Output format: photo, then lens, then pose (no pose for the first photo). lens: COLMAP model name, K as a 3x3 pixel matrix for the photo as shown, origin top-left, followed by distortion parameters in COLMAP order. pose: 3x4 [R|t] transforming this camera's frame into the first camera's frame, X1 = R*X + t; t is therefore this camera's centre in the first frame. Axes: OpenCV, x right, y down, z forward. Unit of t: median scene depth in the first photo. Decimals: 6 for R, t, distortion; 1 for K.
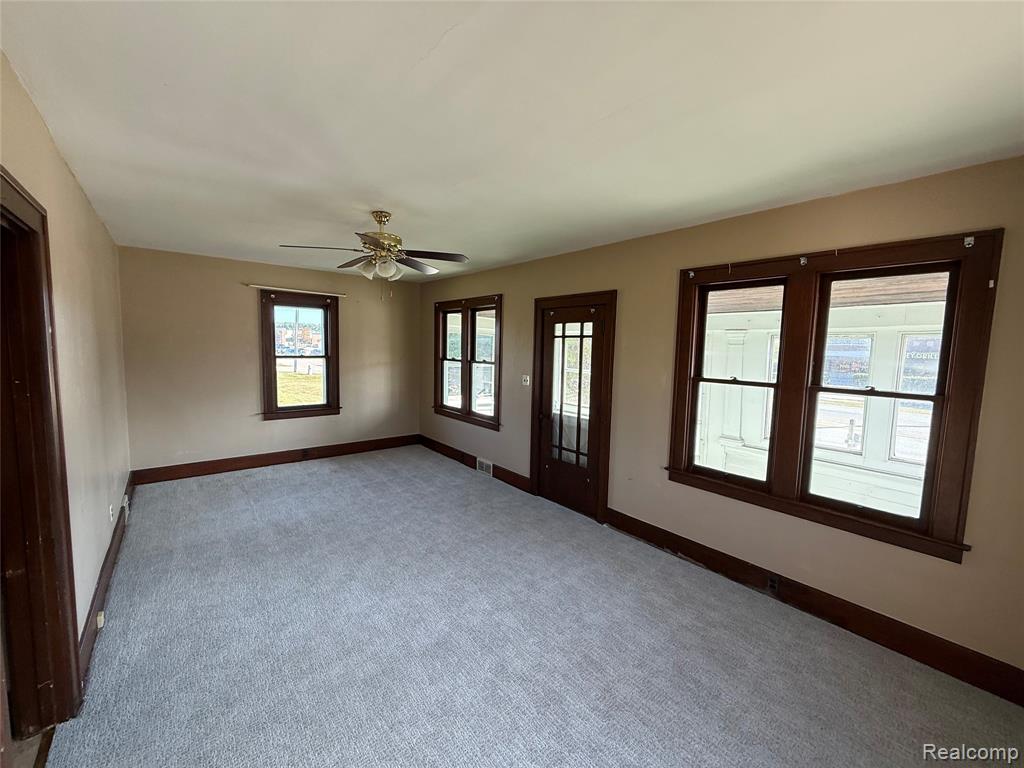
lens RADIAL K [[407.9, 0, 508.9], [0, 407.9, 382.9], [0, 0, 1]] dist [0.000131, 0.000153]
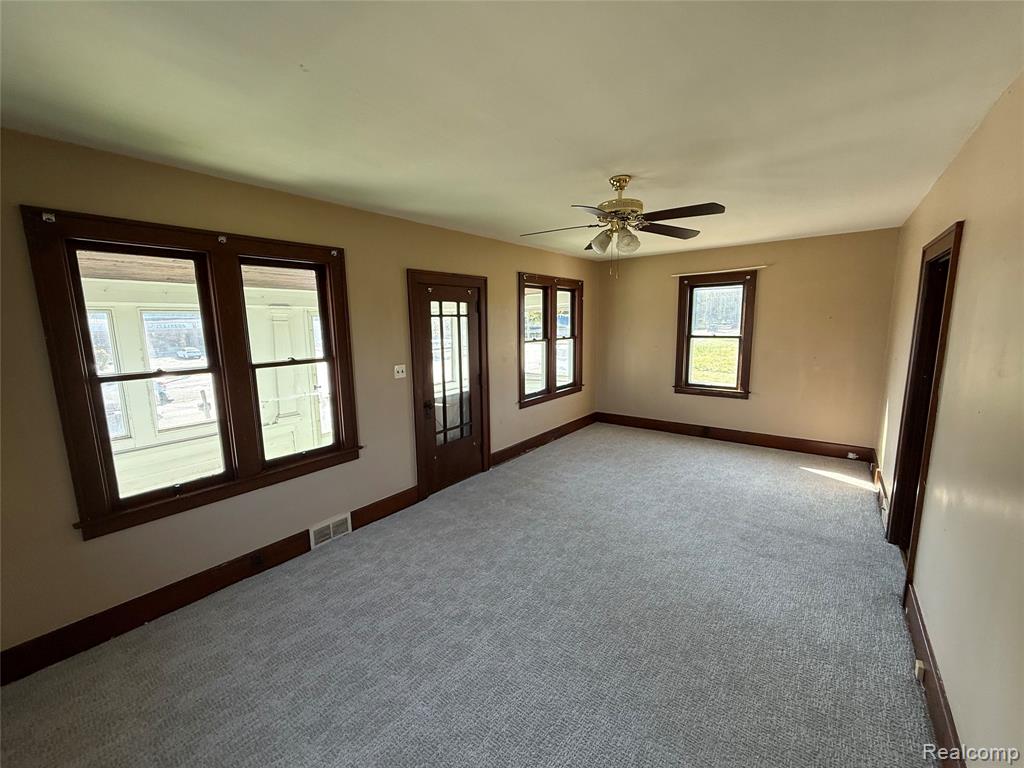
lens RADIAL K [[420.9, 0, 512.0], [0, 420.9, 384.0], [0, 0, 1]] dist [0.025032, -0.000032]
pose [[-0.225805, -0.151275, 0.962355, -0.881110], [0.113288, 0.977089, 0.180173, -0.115213], [-0.967563, 0.149707, -0.203494, 1.058609]]
